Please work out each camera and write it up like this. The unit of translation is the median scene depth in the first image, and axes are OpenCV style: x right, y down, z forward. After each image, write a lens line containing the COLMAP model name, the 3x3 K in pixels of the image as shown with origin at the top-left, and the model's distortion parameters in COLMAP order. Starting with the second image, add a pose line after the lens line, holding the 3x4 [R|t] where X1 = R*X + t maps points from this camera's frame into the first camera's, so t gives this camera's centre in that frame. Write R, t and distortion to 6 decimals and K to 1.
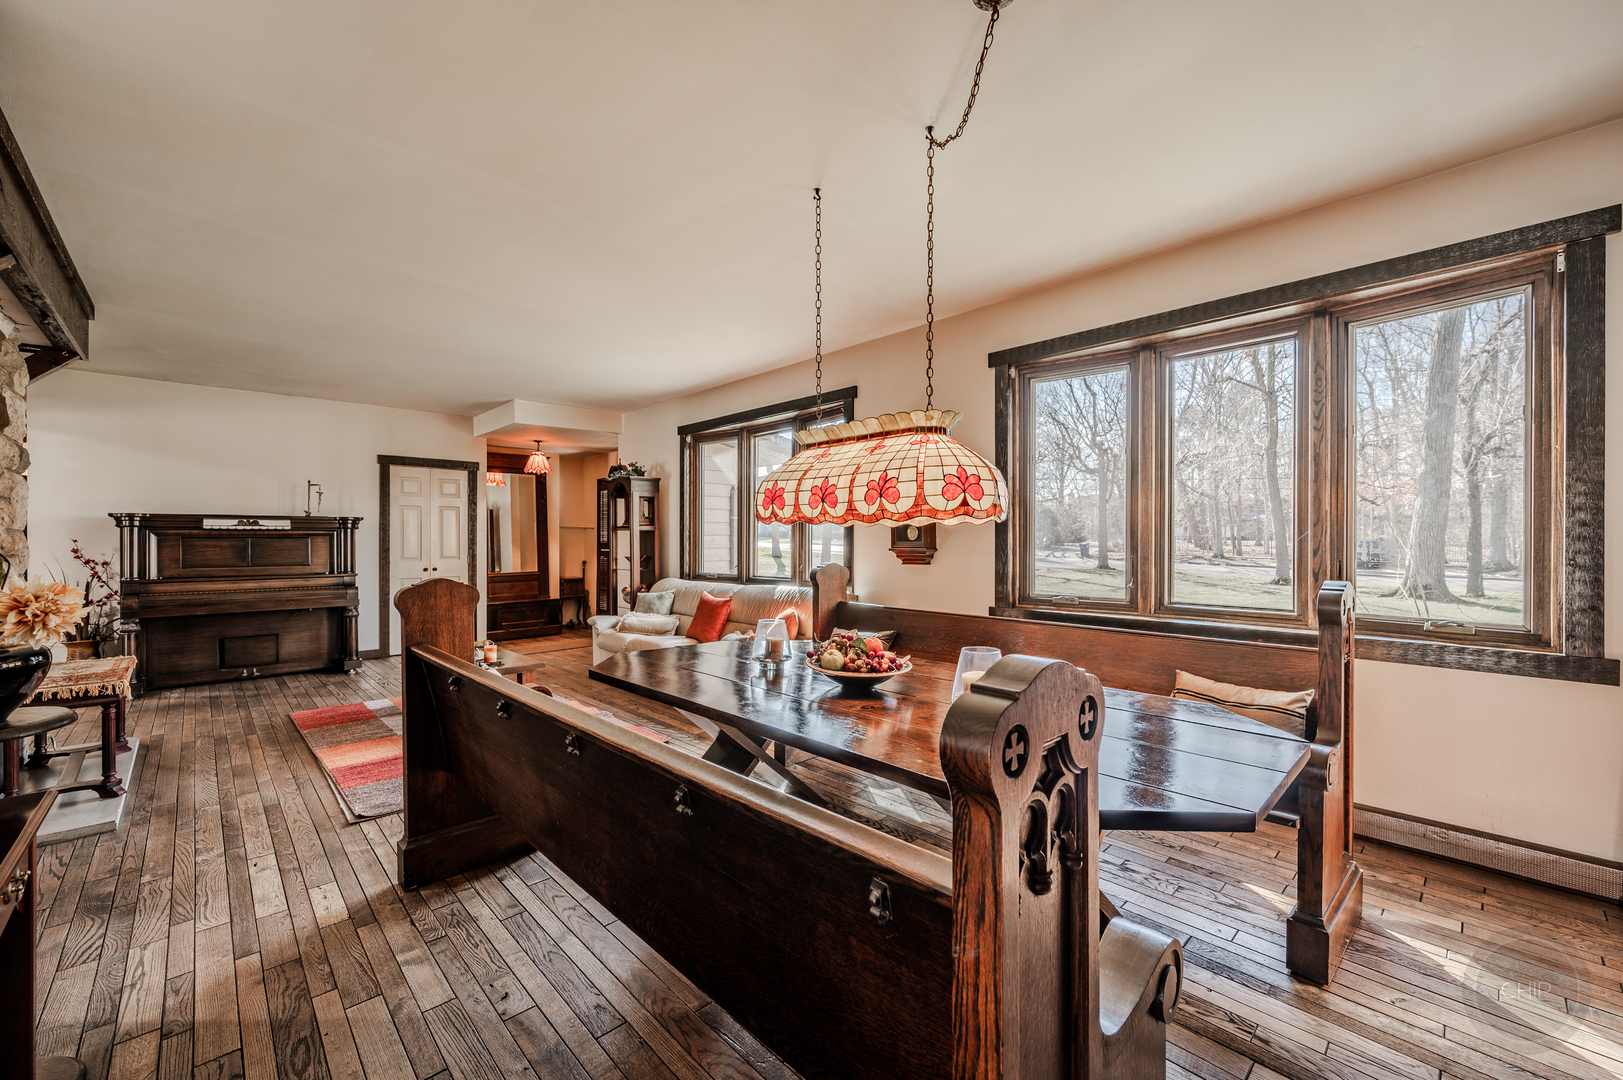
lens RADIAL K [[640.8, 0, 812.4], [0, 640.8, 537.3], [0, 0, 1]] dist [0.002728, 0.000004]
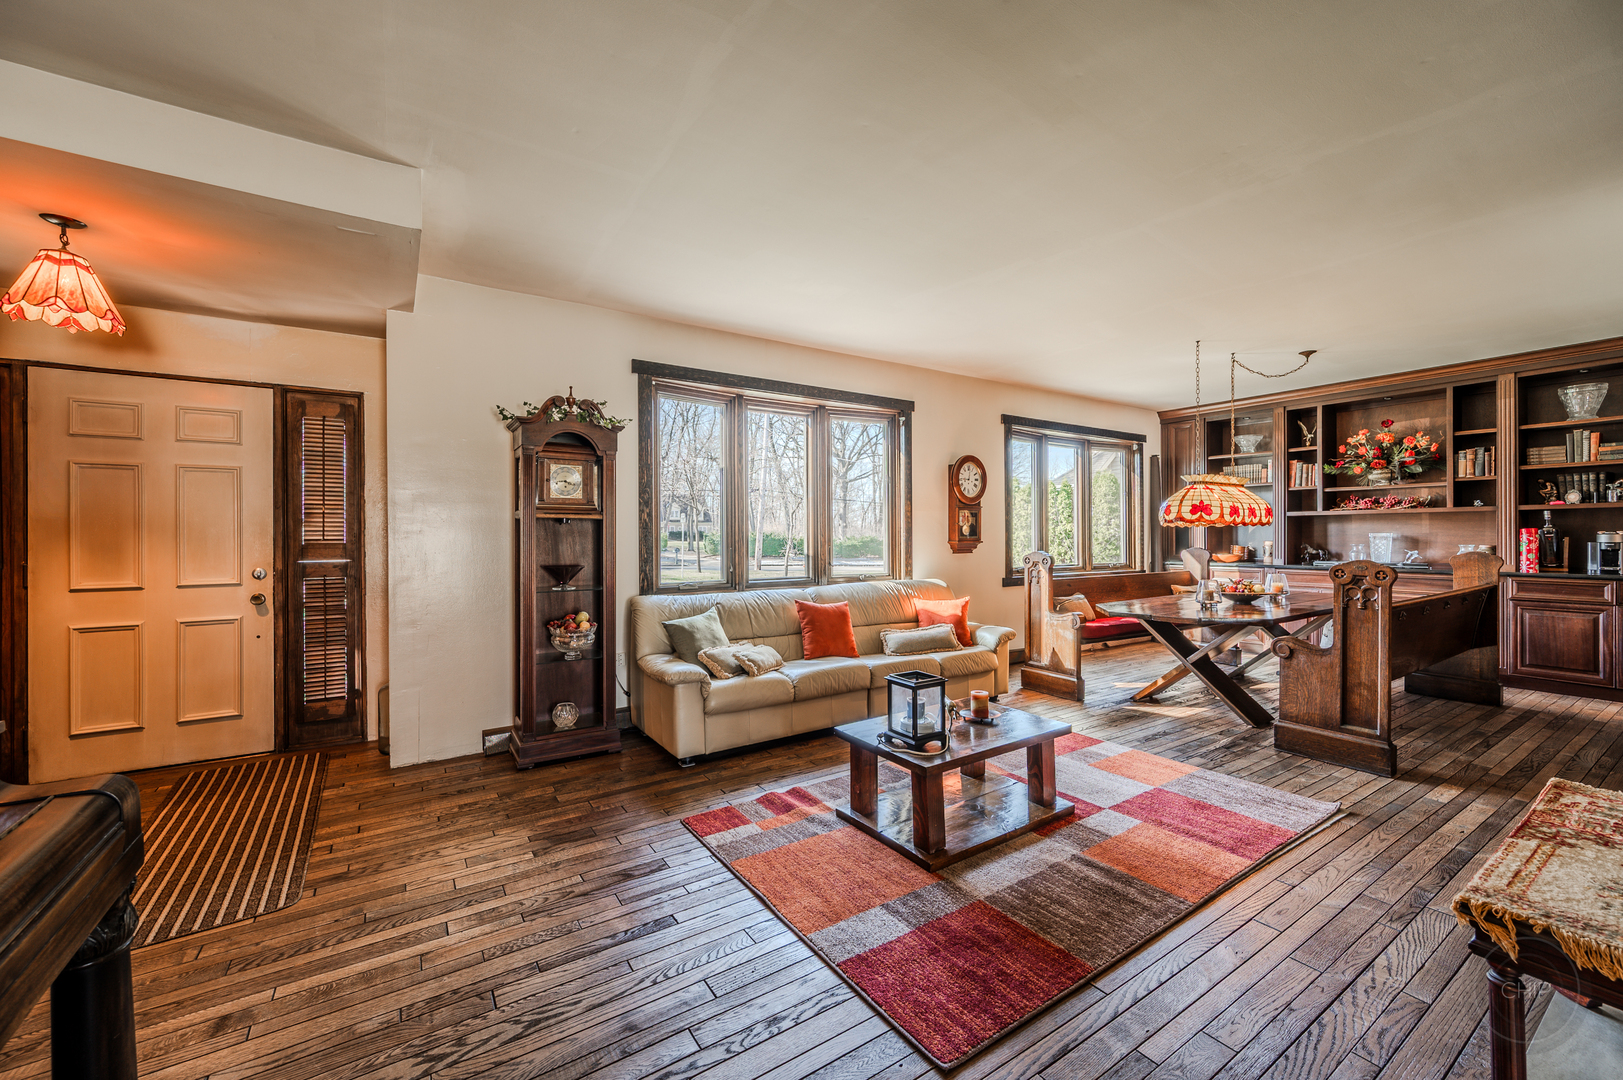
lens RADIAL K [[646.3, 0, 803.3], [0, 646.3, 535.6], [0, 0, 1]] dist [0.001725, 0.000124]
pose [[0.187050, -0.000003, 0.982350, -0.925454], [0.000493, 1.000000, -0.000091, 0.004509], [-0.982350, 0.000502, 0.187050, 0.813971]]
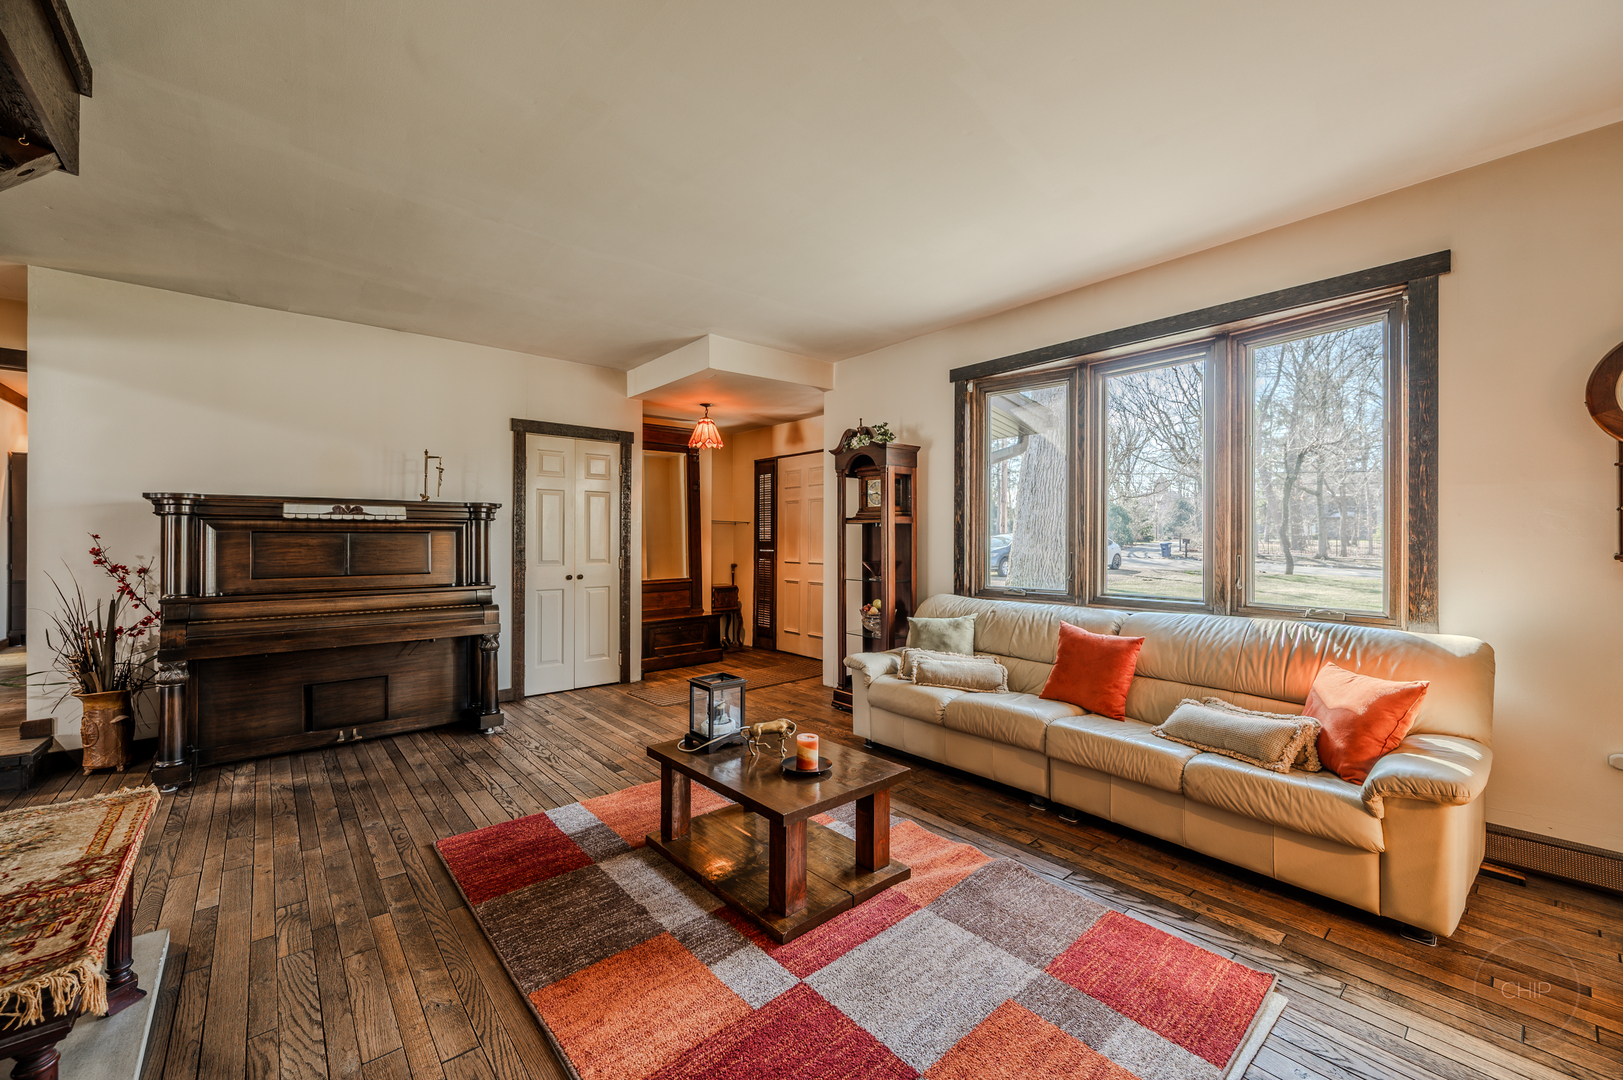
lens RADIAL K [[637.9, 0, 817.6], [0, 637.9, 532.2], [0, 0, 1]] dist [-0.001907, 0.000563]
pose [[0.998783, 0.001801, -0.049280, -0.360858], [-0.002075, 0.999983, -0.005519, 0.003044], [0.049270, 0.005615, 0.998770, 0.366413]]
